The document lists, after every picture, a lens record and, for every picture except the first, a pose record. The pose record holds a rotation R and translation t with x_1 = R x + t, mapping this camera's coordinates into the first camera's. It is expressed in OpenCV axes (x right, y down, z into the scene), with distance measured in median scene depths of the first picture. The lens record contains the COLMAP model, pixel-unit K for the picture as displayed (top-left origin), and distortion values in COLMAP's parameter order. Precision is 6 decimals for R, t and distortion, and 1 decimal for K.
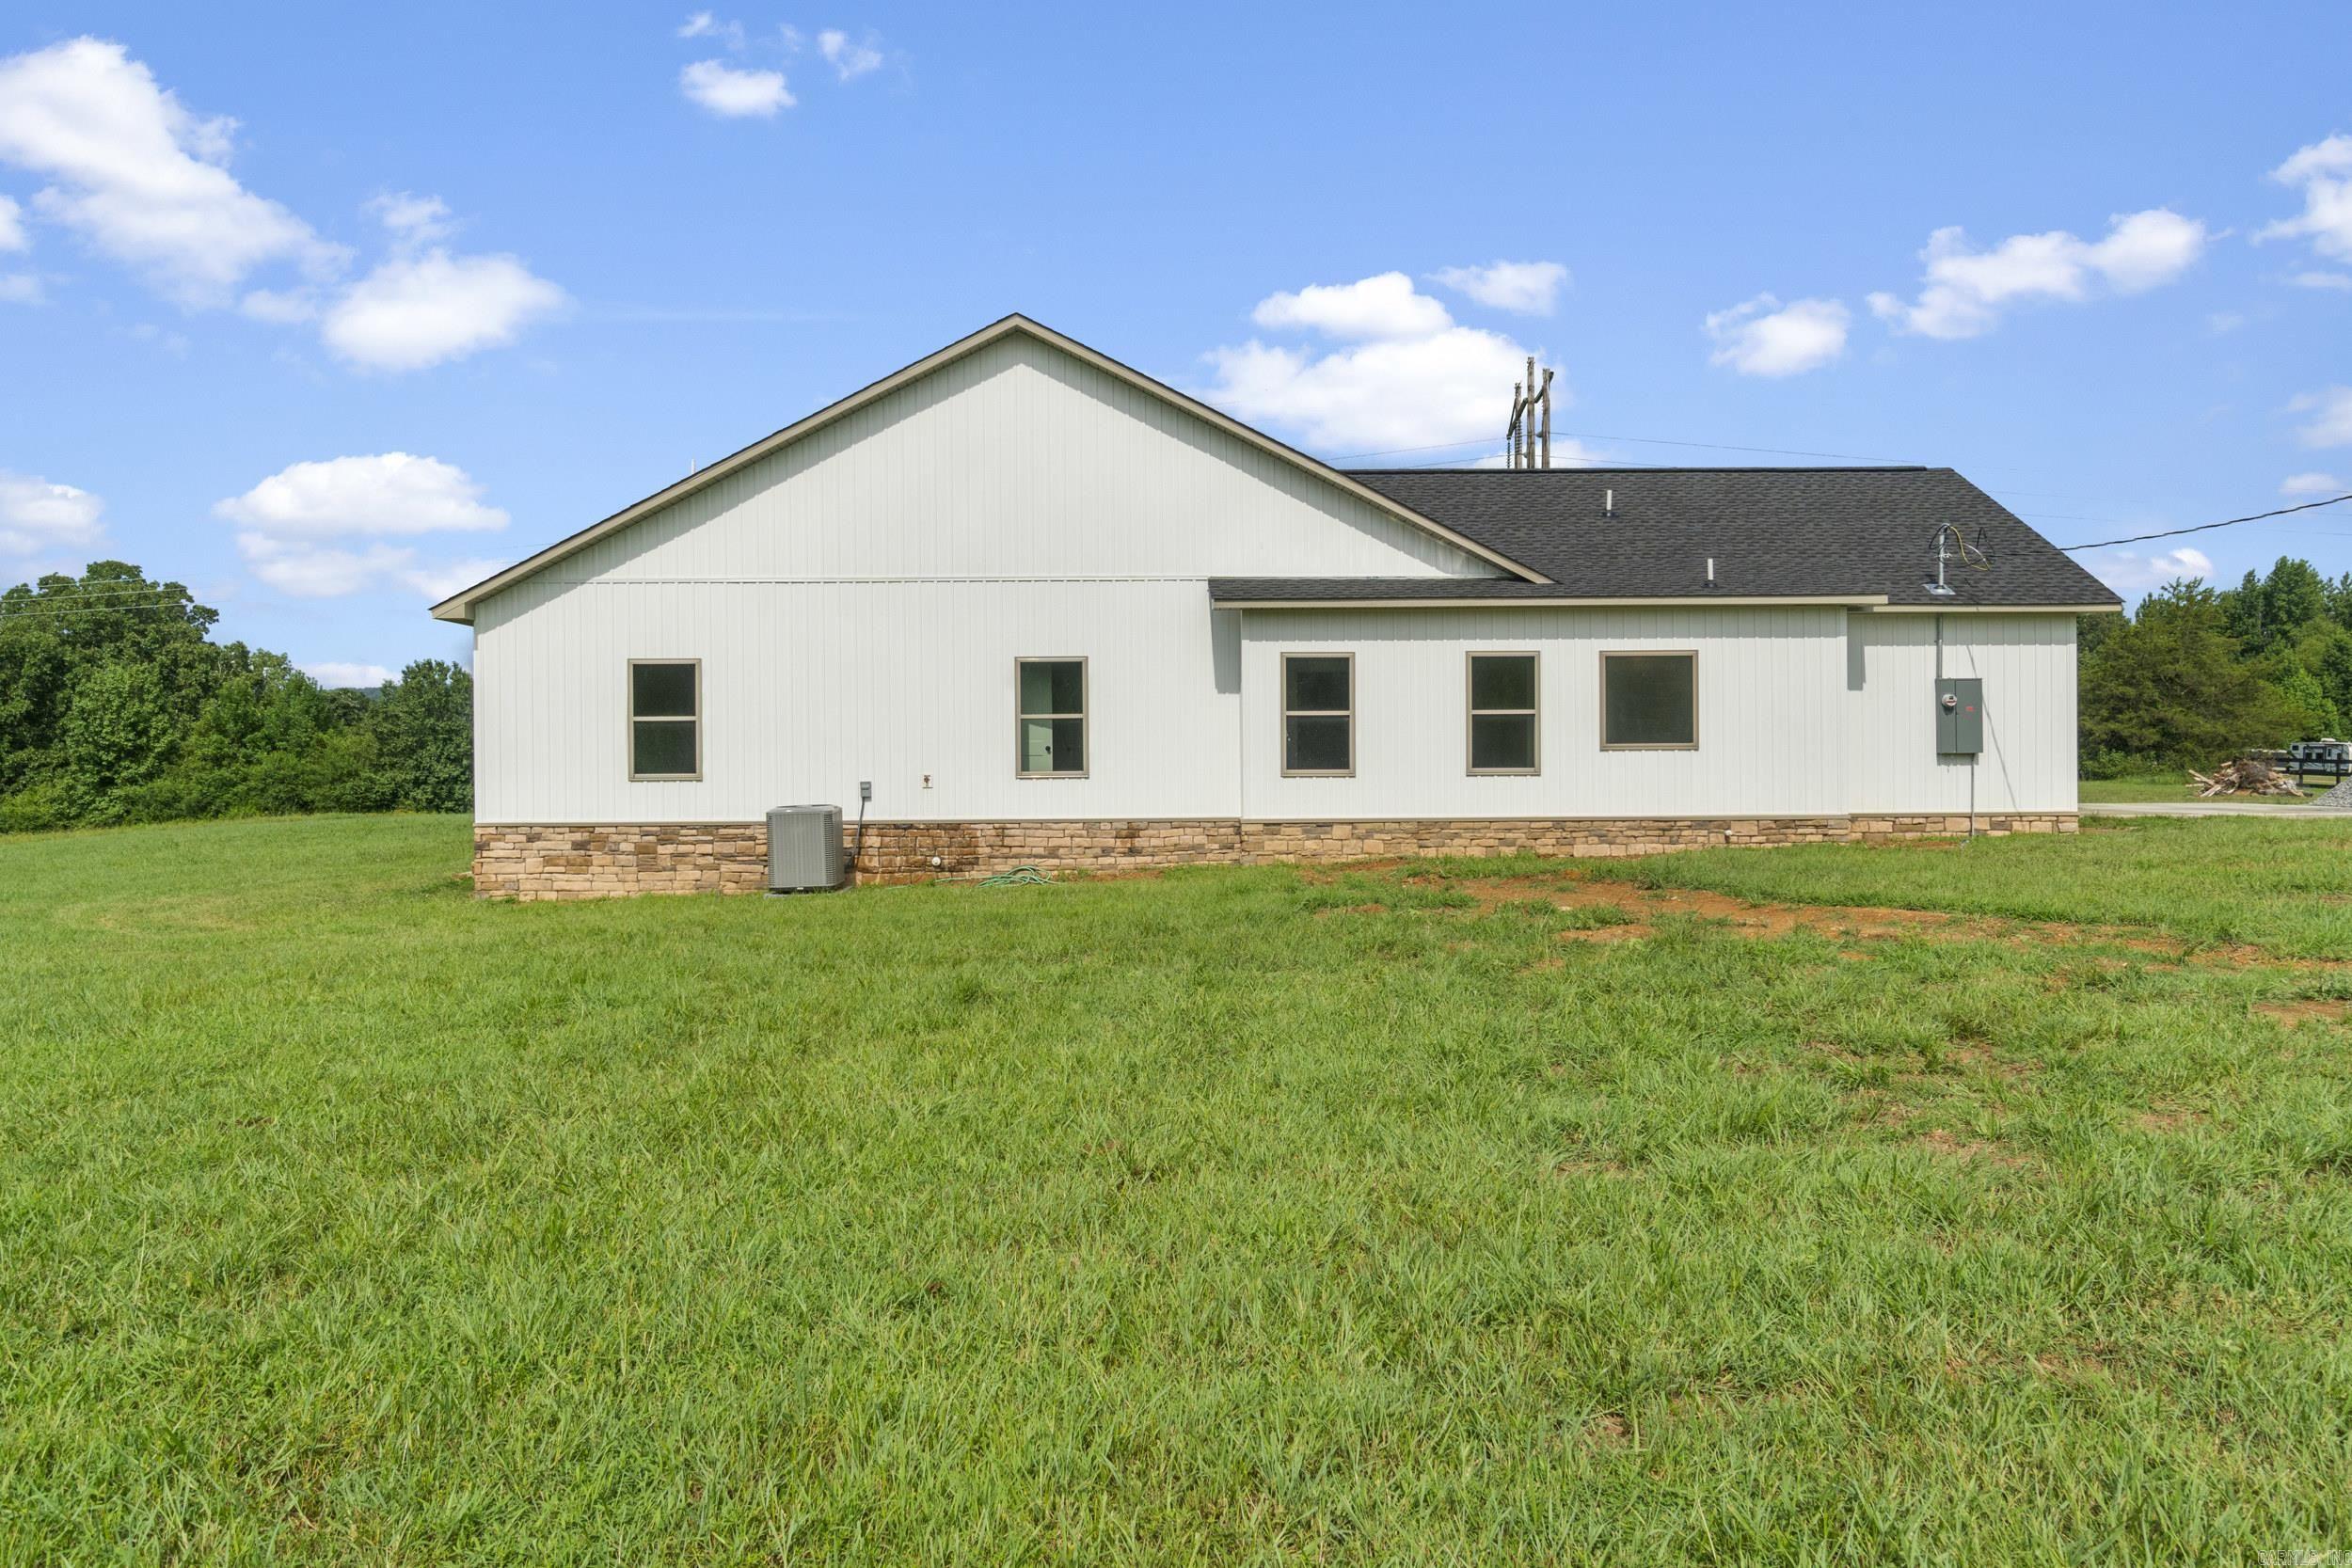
lens RADIAL K [[1849.0, 0, 1176.0], [0, 1849.0, 784.0], [0, 0, 1]] dist [-0.033380, -0.004892]
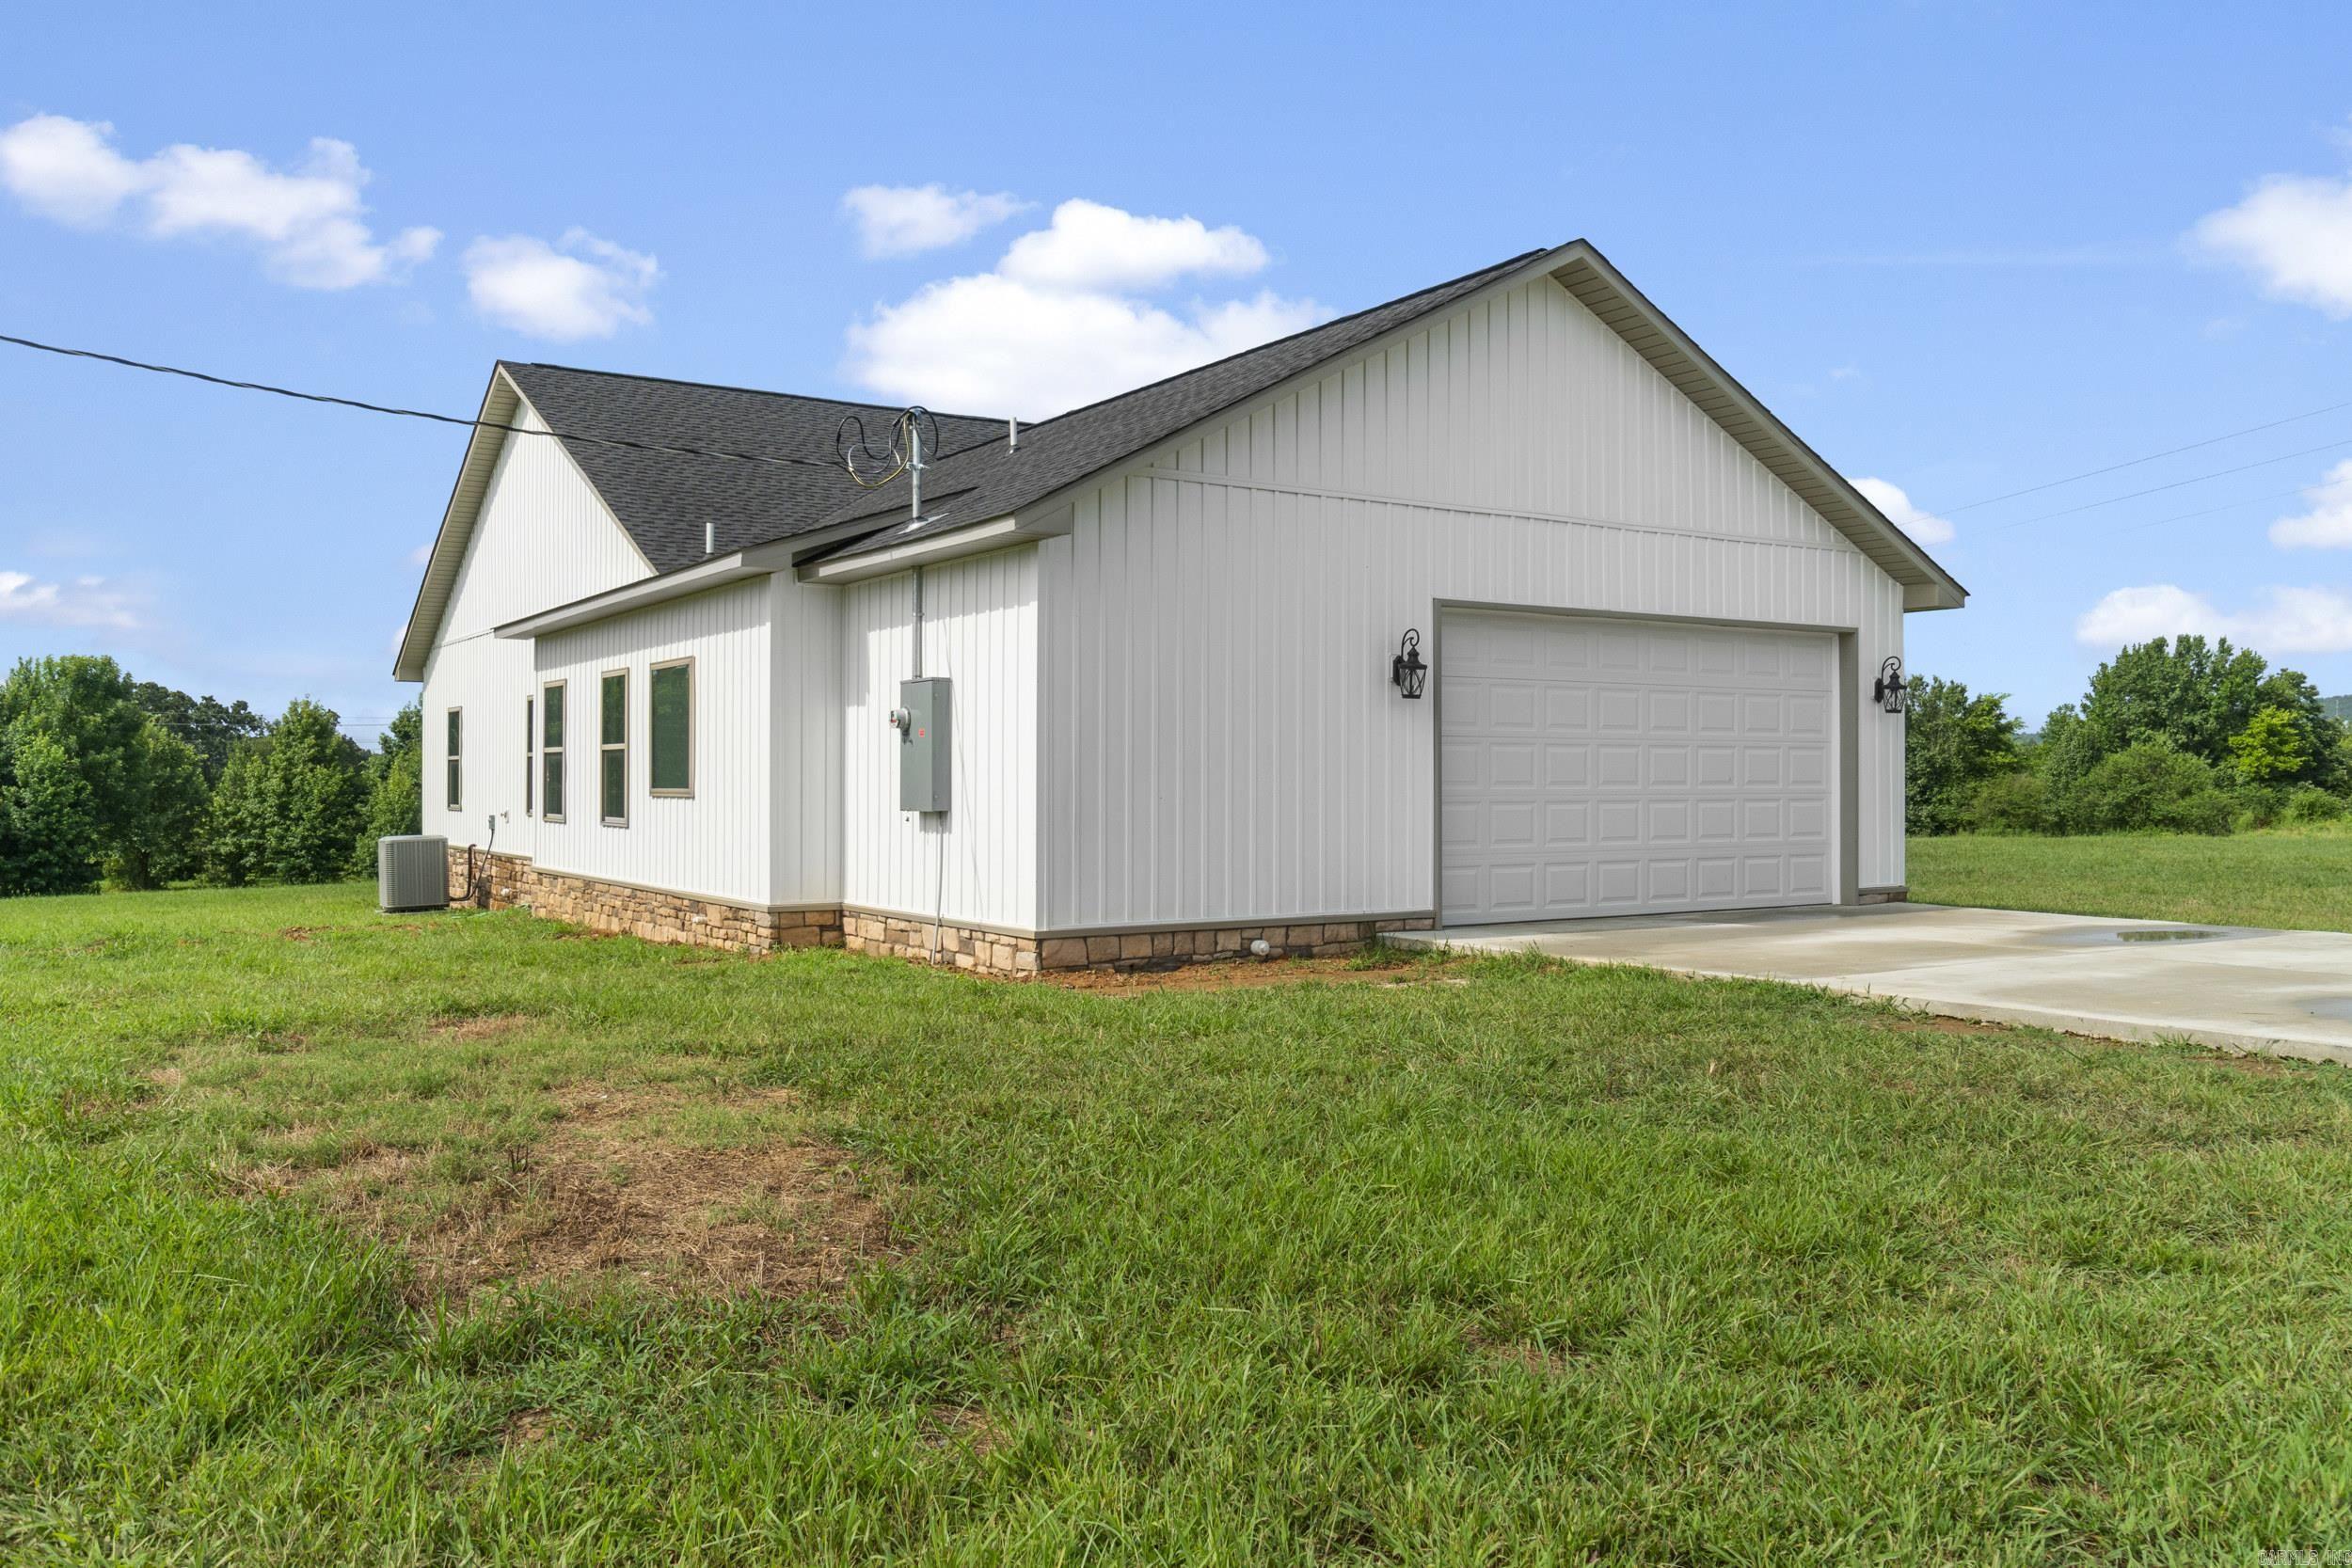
lens RADIAL K [[1849.0, 0, 1176.0], [0, 1849.0, 784.0], [0, 0, 1]] dist [-0.033380, -0.004892]
pose [[0.535826, 0.009592, -0.844274, 0.947065], [-0.015258, 0.999882, 0.001676, -0.027354], [0.844191, 0.011984, 0.535909, 0.759205]]
